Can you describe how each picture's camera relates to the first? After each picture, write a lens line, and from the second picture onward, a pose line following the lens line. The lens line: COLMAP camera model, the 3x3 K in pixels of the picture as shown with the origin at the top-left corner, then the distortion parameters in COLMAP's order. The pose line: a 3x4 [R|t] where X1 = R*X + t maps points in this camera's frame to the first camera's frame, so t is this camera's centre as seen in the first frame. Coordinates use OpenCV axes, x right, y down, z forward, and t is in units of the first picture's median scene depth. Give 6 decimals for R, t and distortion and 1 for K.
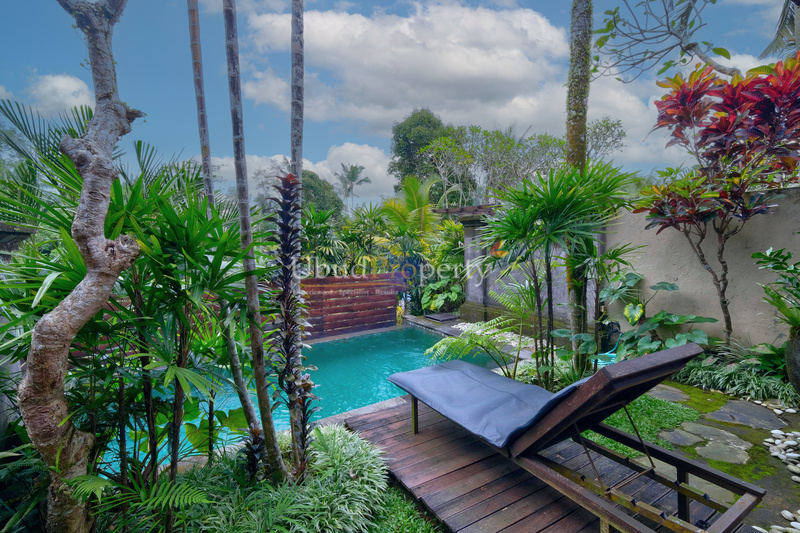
lens RADIAL K [[350.1, 0, 399.2], [0, 350.1, 265.2], [0, 0, 1]] dist [-0.001904, -0.000273]
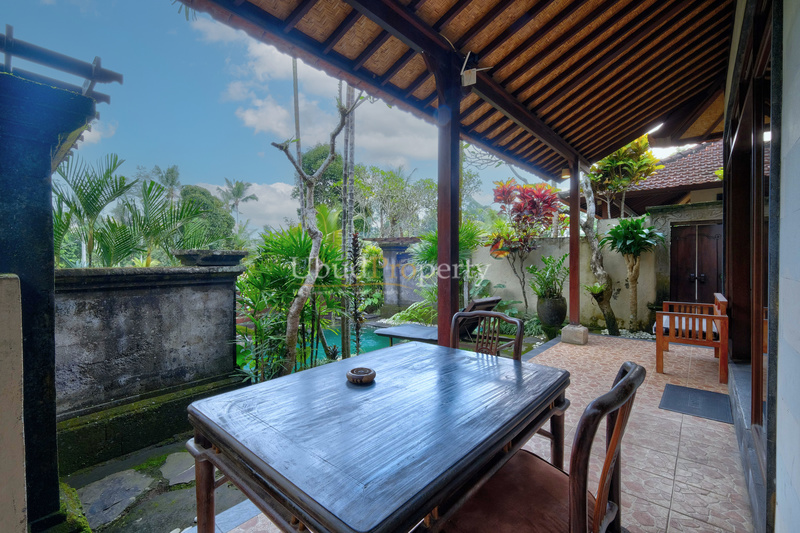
lens RADIAL K [[350.1, 0, 398.6], [0, 350.1, 266.0], [0, 0, 1]] dist [-0.001904, -0.000273]
pose [[0.946222, 0.005680, 0.323467, -0.340356], [0.011991, 0.998543, -0.052611, 0.042804], [-0.323295, 0.053661, 0.944776, -0.564051]]
